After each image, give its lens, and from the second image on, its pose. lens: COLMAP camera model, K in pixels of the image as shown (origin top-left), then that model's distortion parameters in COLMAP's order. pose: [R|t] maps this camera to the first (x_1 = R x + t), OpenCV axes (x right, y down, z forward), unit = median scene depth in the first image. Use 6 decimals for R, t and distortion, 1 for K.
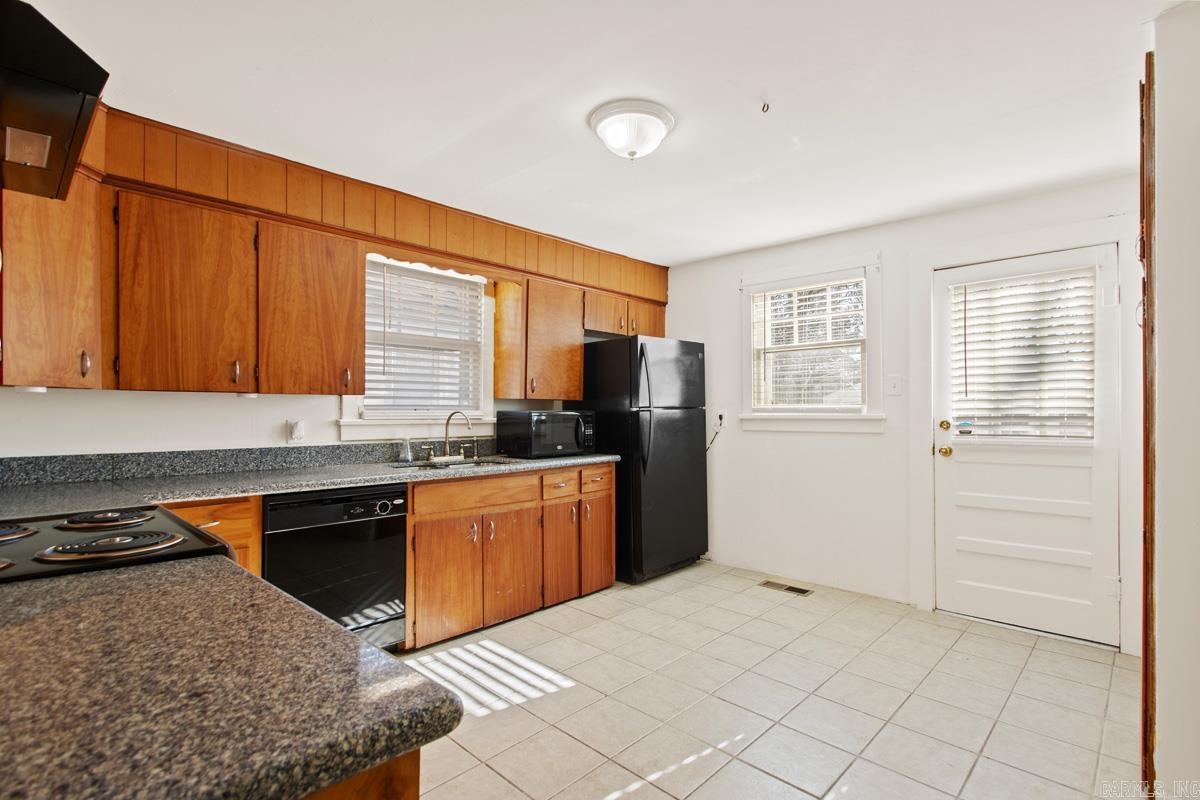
lens RADIAL K [[567.6, 0, 622.9], [0, 567.6, 415.7], [0, 0, 1]] dist [0.000935, 0.000199]
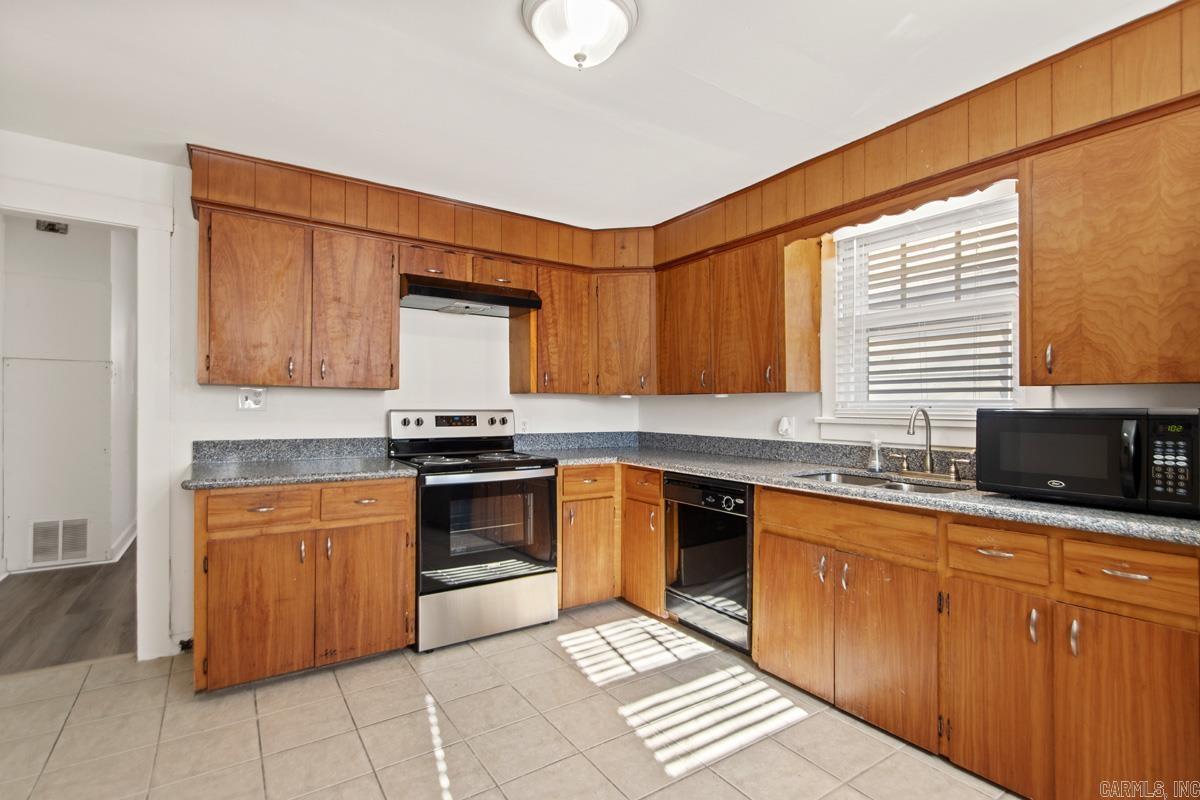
lens RADIAL K [[551.5, 0, 573.5], [0, 551.5, 406.4], [0, 0, 1]] dist [0.000122, -0.000023]
pose [[-0.247560, 0.000424, -0.968872, 0.575575], [-0.006508, 0.999977, 0.002101, -0.011237], [0.968851, 0.006825, -0.247552, 0.930822]]
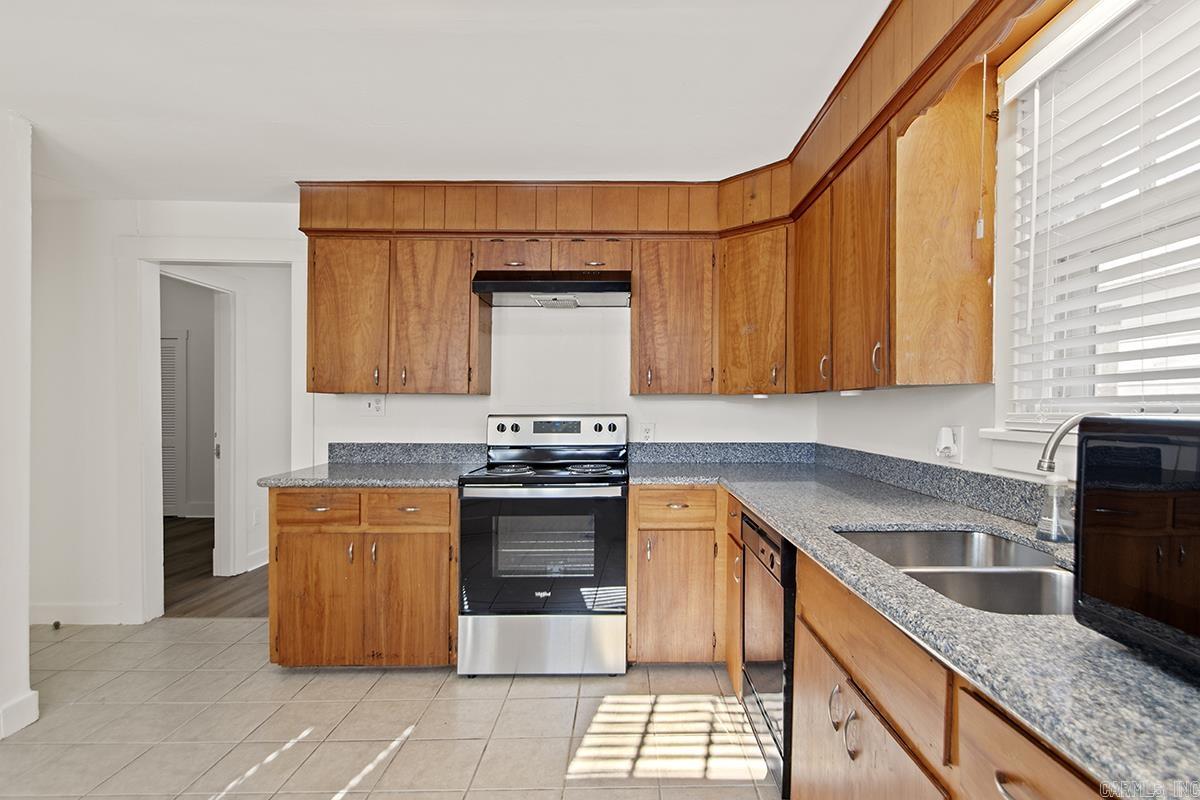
lens RADIAL K [[567.6, 0, 622.9], [0, 567.6, 415.7], [0, 0, 1]] dist [0.000935, 0.000199]
pose [[-0.722873, 0.014231, -0.690834, 0.142073], [0.003174, 0.999846, 0.017275, -0.016689], [0.690974, 0.010295, -0.722807, 1.292048]]
